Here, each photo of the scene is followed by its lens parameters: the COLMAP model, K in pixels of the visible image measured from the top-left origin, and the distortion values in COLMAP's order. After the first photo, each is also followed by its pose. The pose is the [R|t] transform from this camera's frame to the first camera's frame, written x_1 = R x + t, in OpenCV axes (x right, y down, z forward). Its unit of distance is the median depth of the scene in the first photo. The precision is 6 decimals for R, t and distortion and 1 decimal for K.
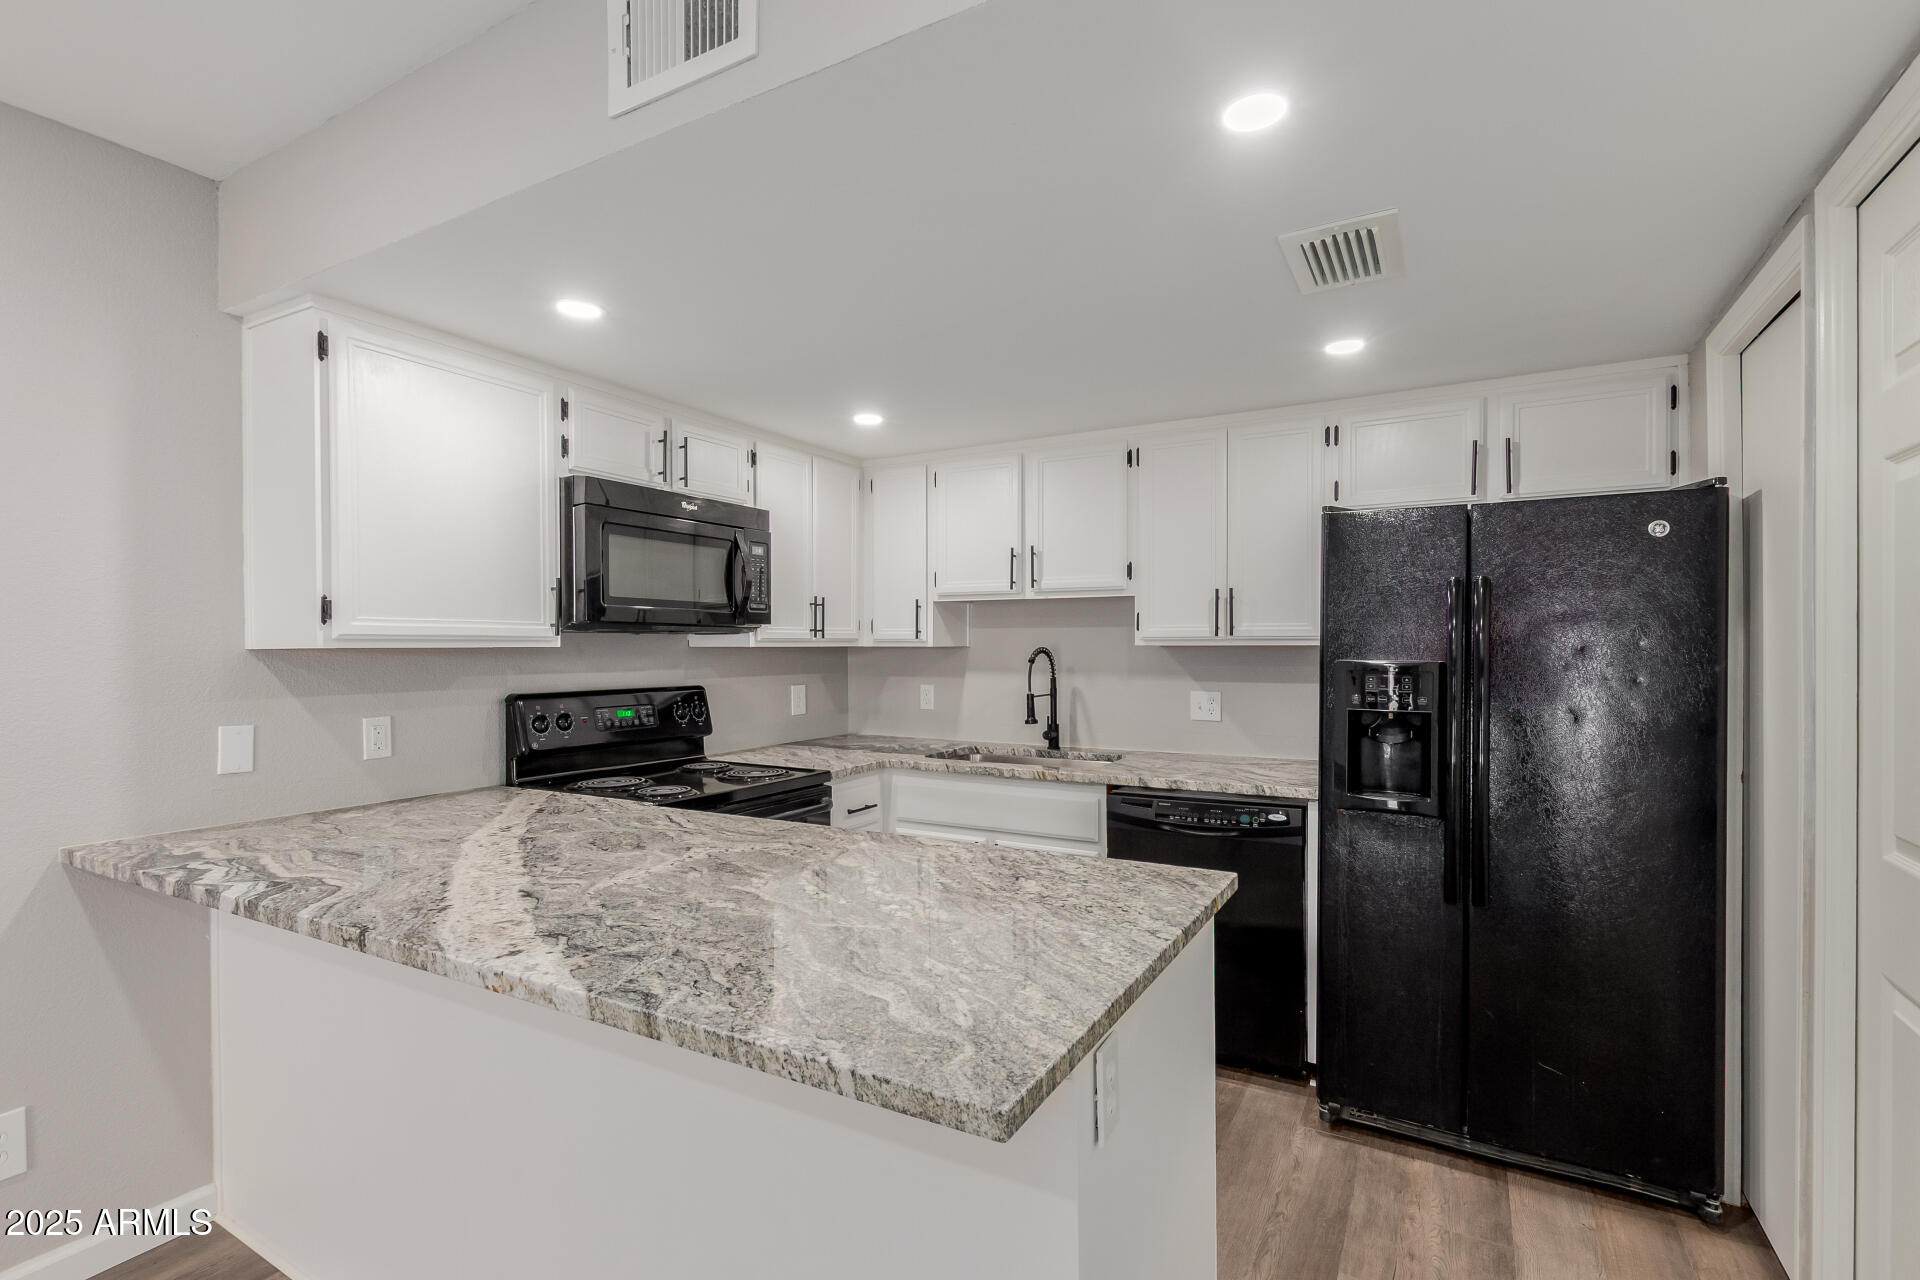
lens RADIAL K [[887.5, 0, 955.0], [0, 887.5, 644.6], [0, 0, 1]] dist [0.004492, -0.000852]
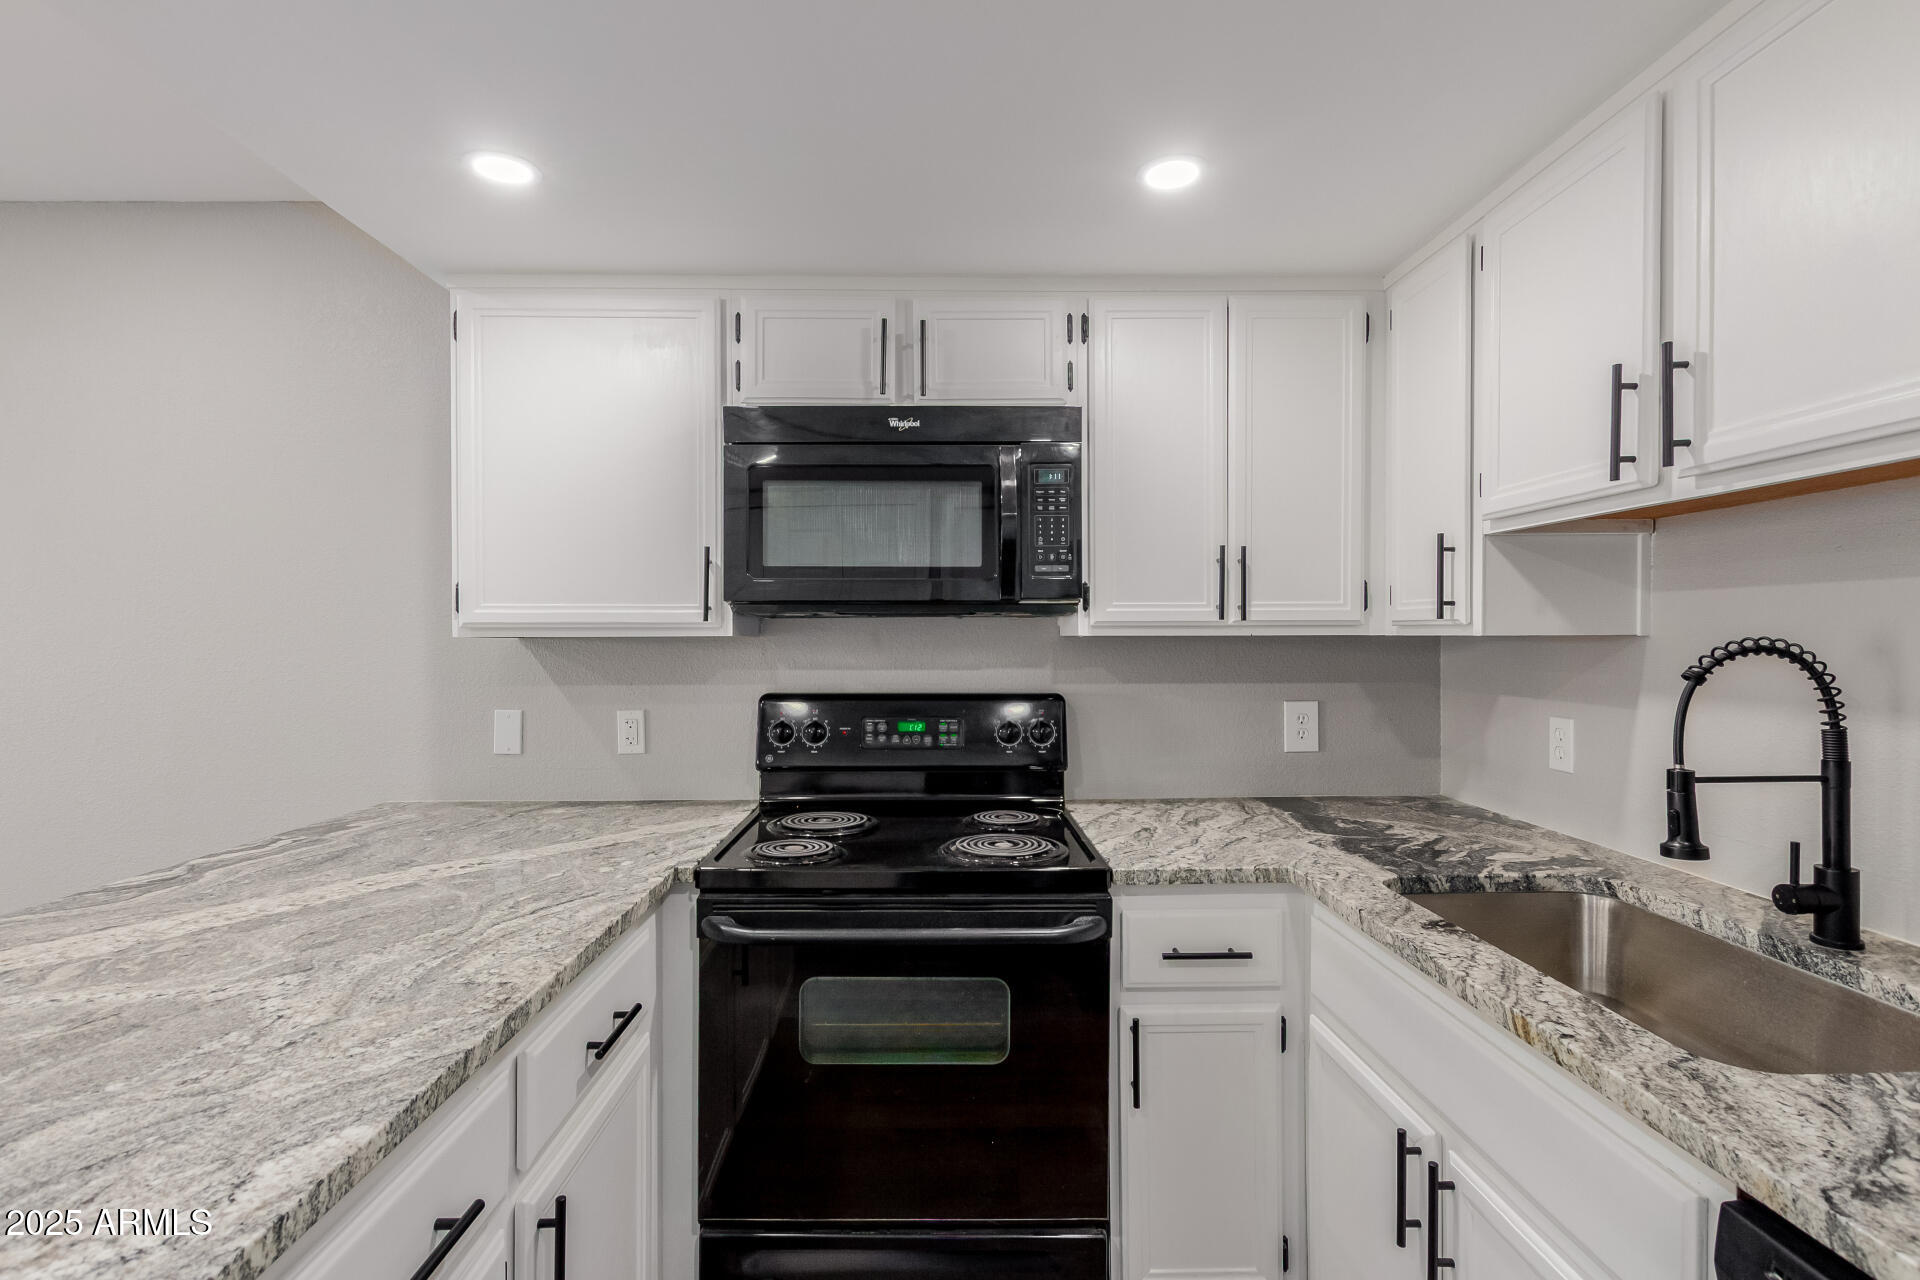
lens RADIAL K [[887.9, 0, 948.2], [0, 887.9, 637.8], [0, 0, 1]] dist [-0.000885, -0.001594]
pose [[0.510724, 0.002836, -0.859740, 0.287594], [0.002944, 0.999983, 0.005047, 0.000526], [0.859740, -0.005109, 0.510707, 0.695596]]
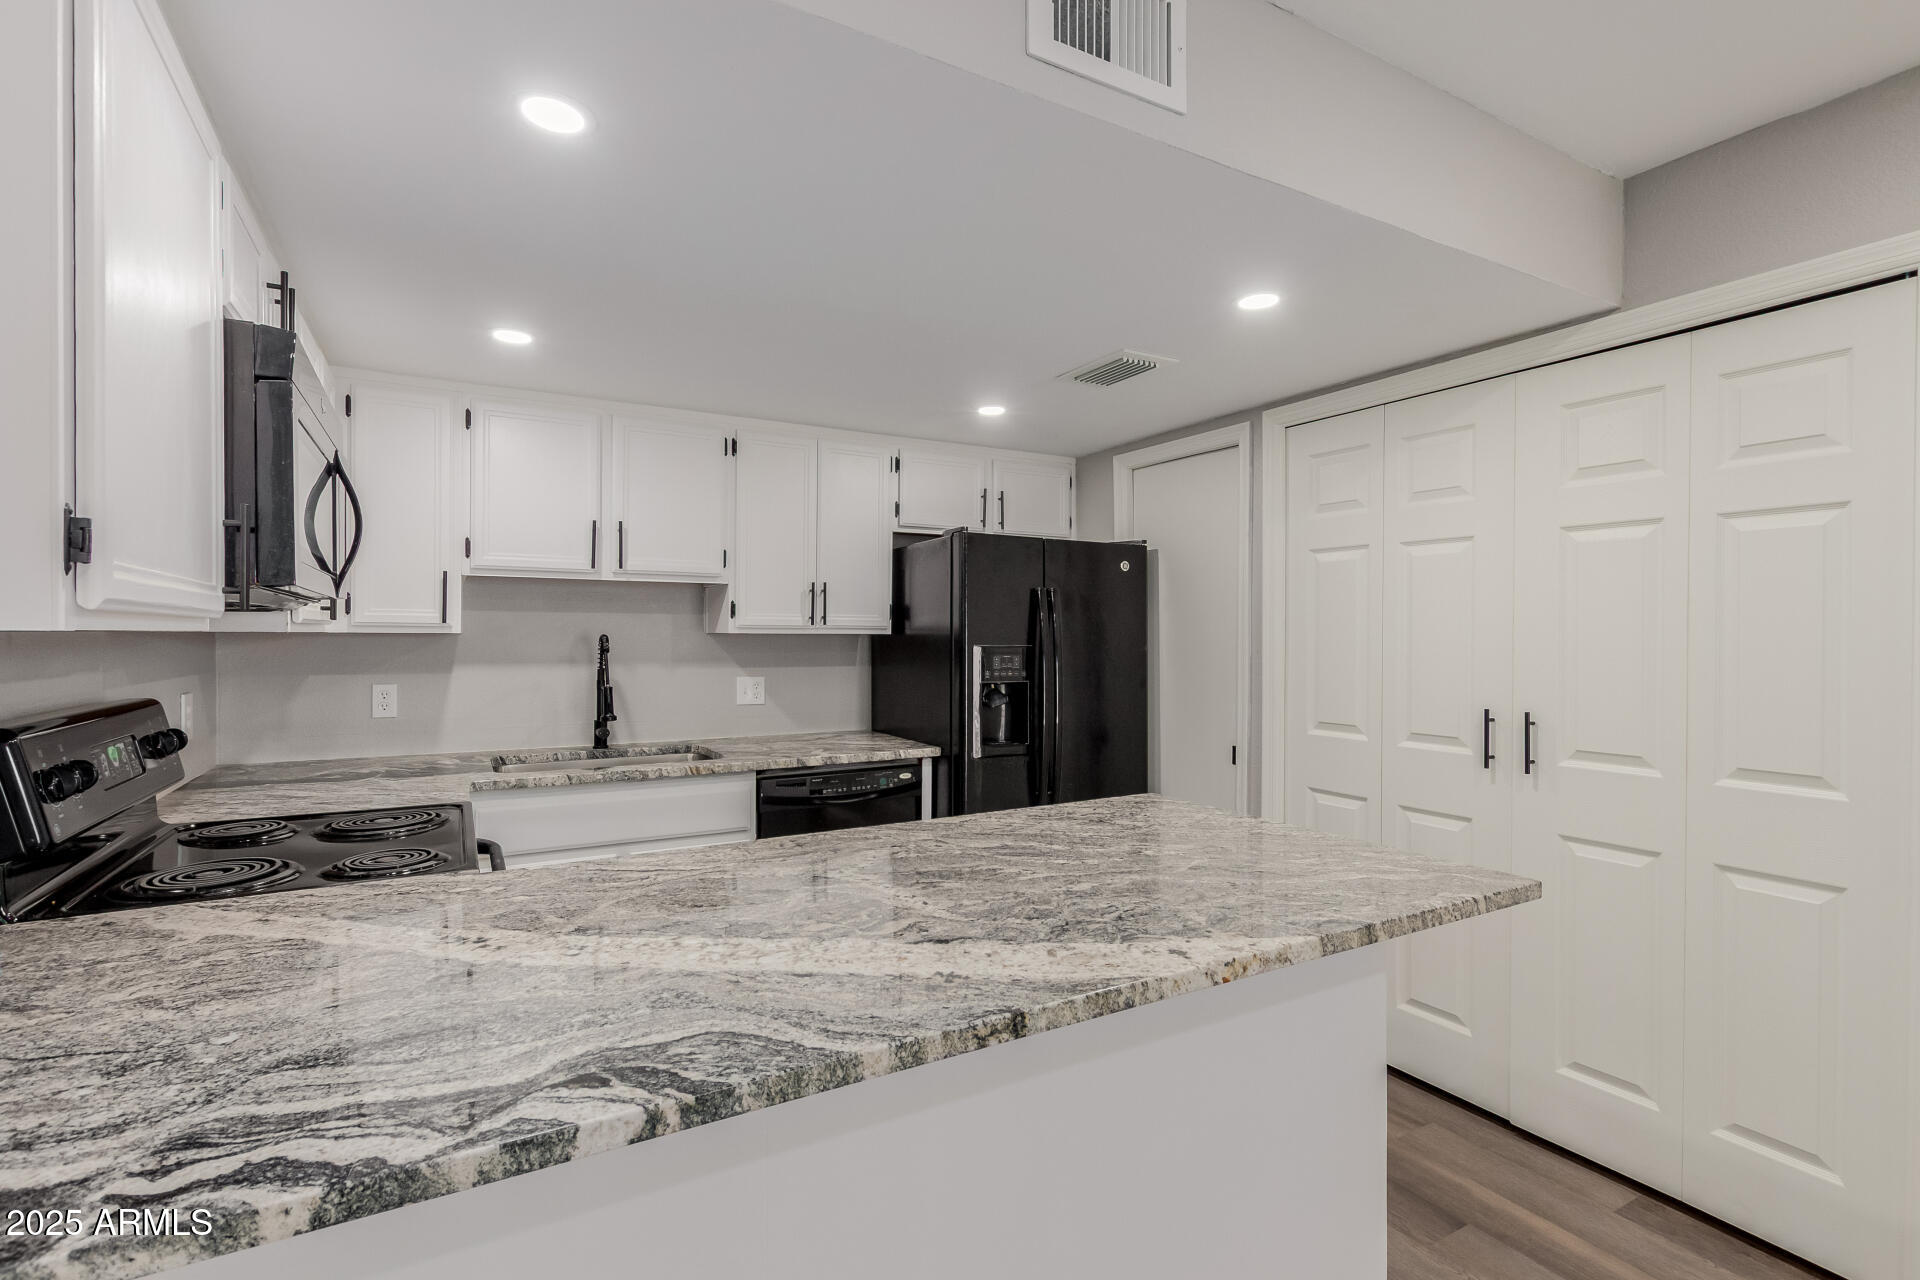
lens RADIAL K [[892.7, 0, 946.1], [0, 892.7, 636.8], [0, 0, 1]] dist [-0.000290, -0.000906]
pose [[0.518010, 0.002313, 0.855371, -0.617674], [-0.005950, 0.999982, 0.000899, 0.002982], [-0.855354, -0.005555, 0.518015, 0.305179]]
